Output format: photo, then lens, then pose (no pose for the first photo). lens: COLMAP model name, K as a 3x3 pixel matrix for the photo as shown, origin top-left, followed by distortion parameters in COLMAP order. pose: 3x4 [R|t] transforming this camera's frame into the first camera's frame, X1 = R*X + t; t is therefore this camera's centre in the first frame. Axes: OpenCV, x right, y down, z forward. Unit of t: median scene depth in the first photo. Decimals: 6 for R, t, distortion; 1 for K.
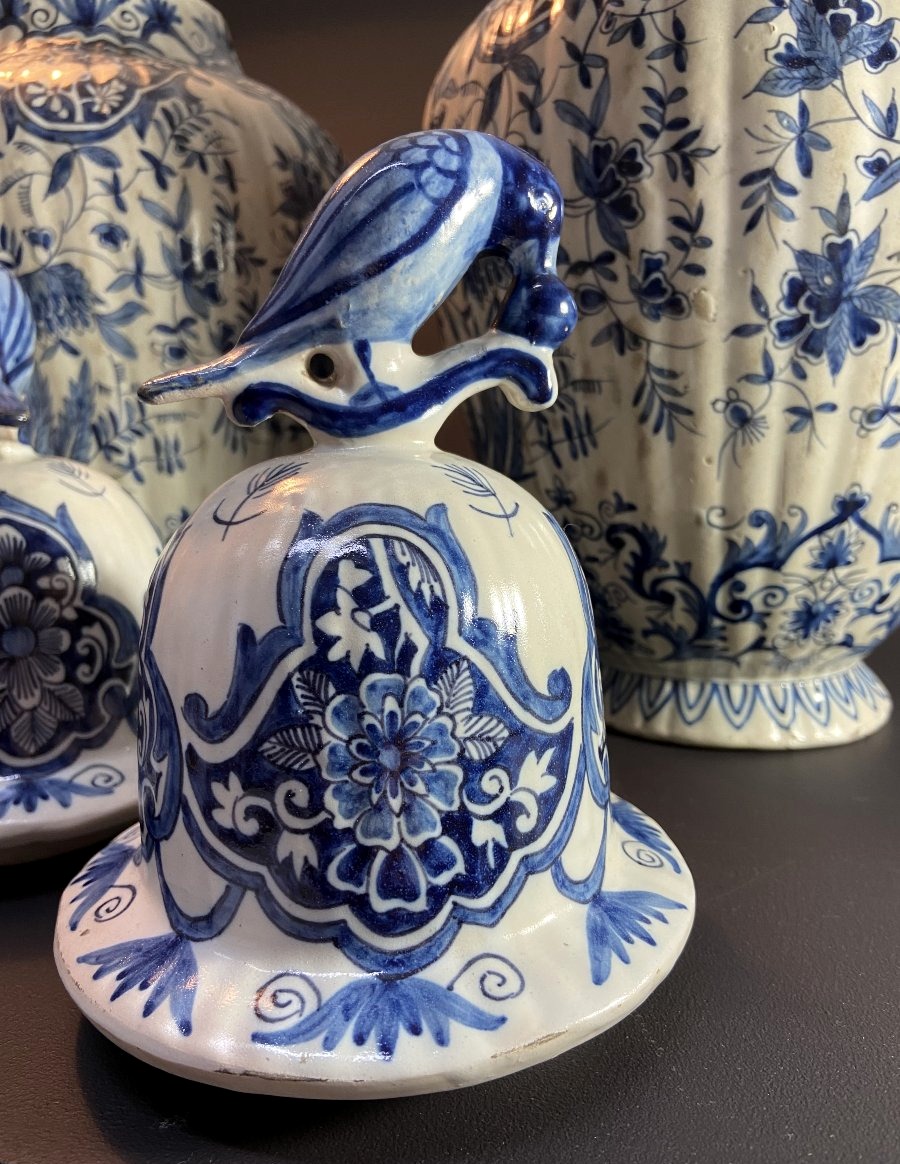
lens RADIAL K [[933.7, 0, 444.7], [0, 933.7, 595.9], [0, 0, 1]] dist [0.086823, -0.134260]
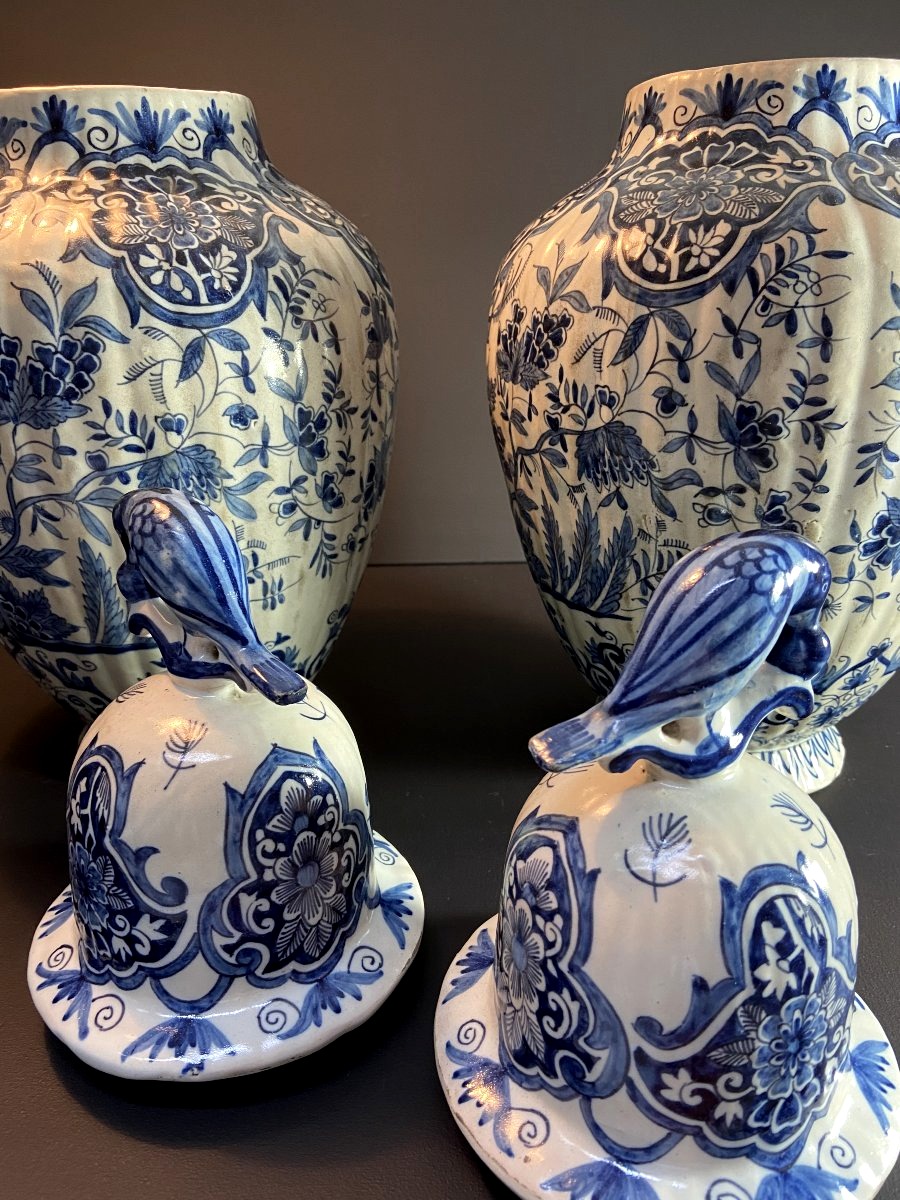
lens RADIAL K [[919.7, 0, 444.2], [0, 919.7, 601.9], [0, 0, 1]] dist [0.126187, -0.182608]
pose [[0.960514, -0.082522, 0.265713, -0.532970], [0.028841, 0.979389, 0.199913, -0.474224], [-0.276734, -0.184356, 0.943097, -0.058672]]
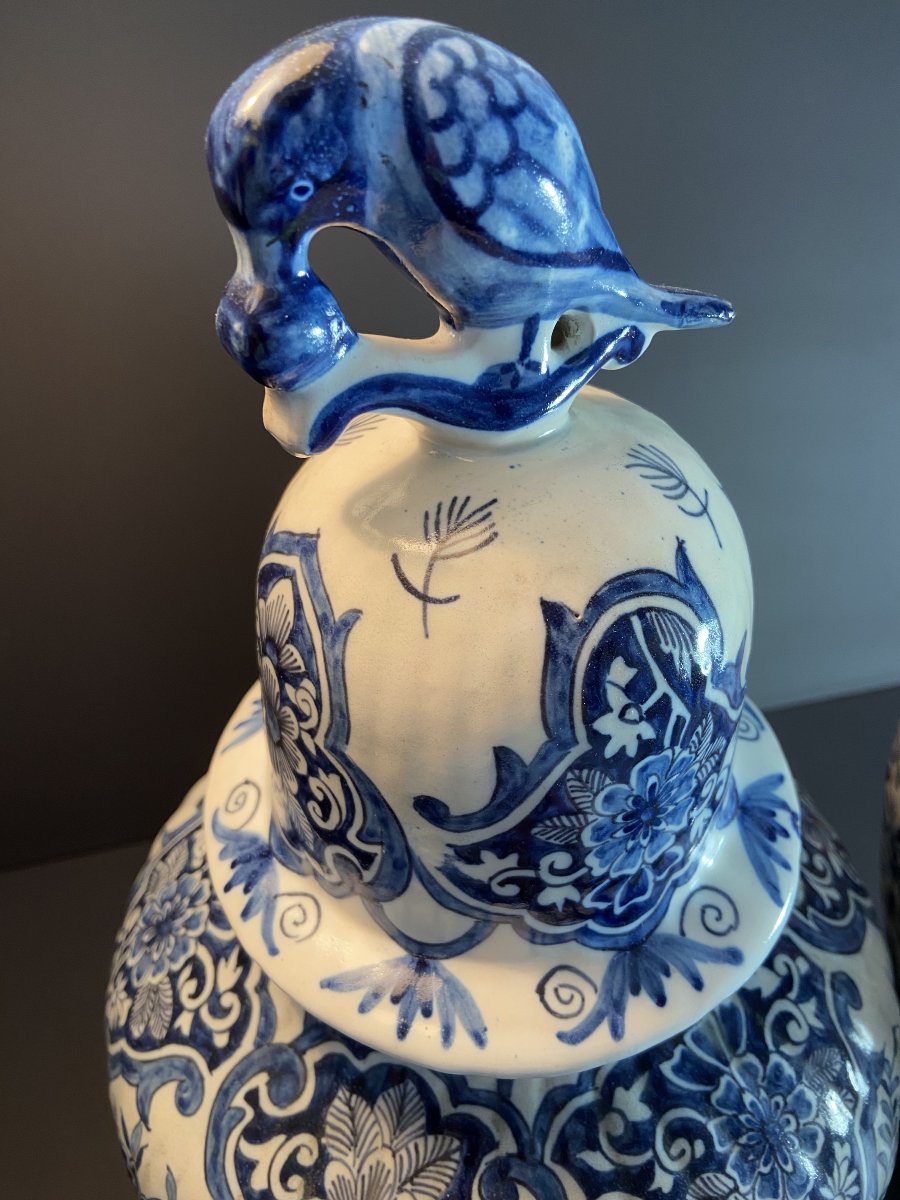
lens RADIAL K [[919.7, 0, 446.2], [0, 919.7, 585.0], [0, 0, 1]] dist [0.126187, -0.182608]
pose [[0.876872, -0.284843, 0.387247, -0.899158], [0.085032, 0.884751, 0.458242, -1.494641], [-0.473144, -0.368891, 0.800034, 0.979003]]
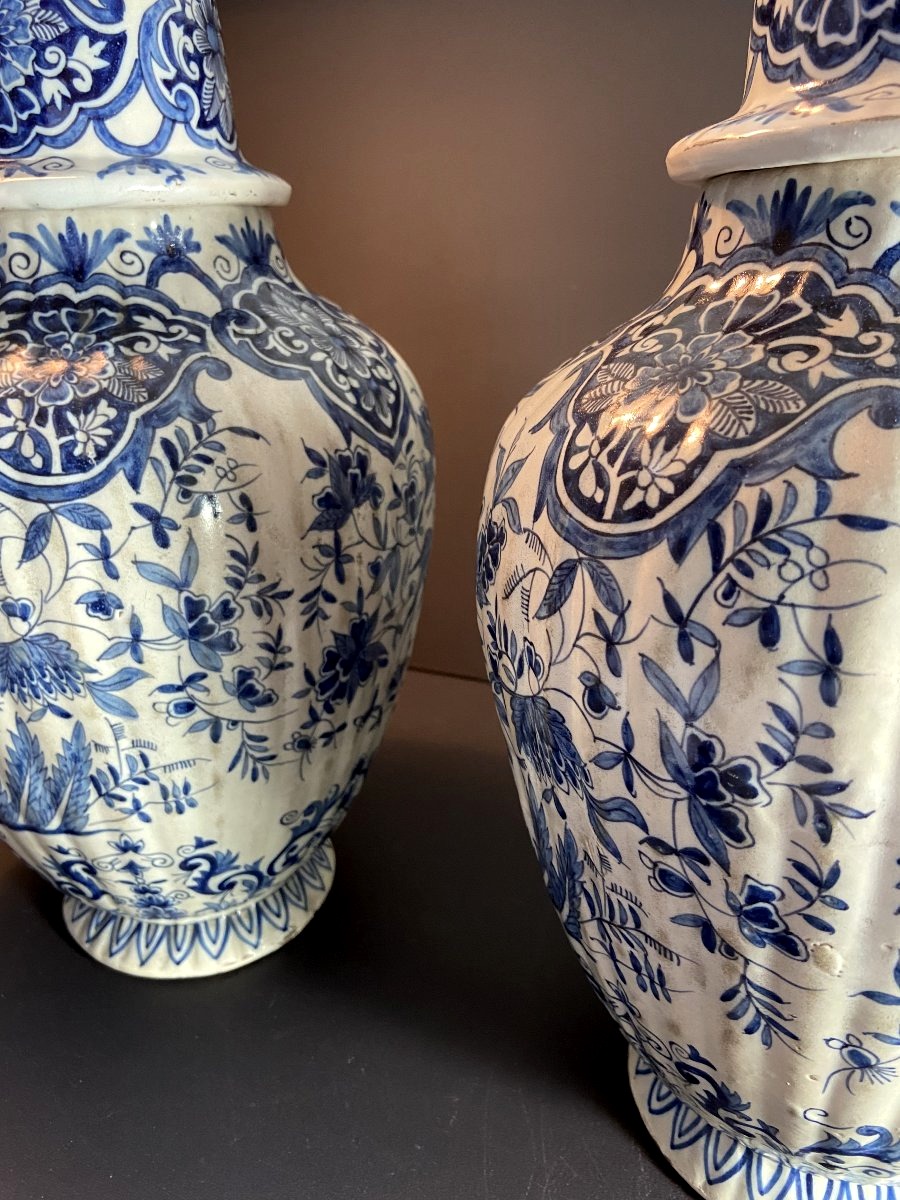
lens RADIAL K [[919.7, 0, 442.2], [0, 919.7, 591.3], [0, 0, 1]] dist [0.126187, -0.182608]
pose [[0.991757, 0.068725, -0.108139, 0.038770], [-0.048402, 0.982396, 0.180429, -0.694643], [0.118635, -0.173707, 0.977625, 0.302187]]
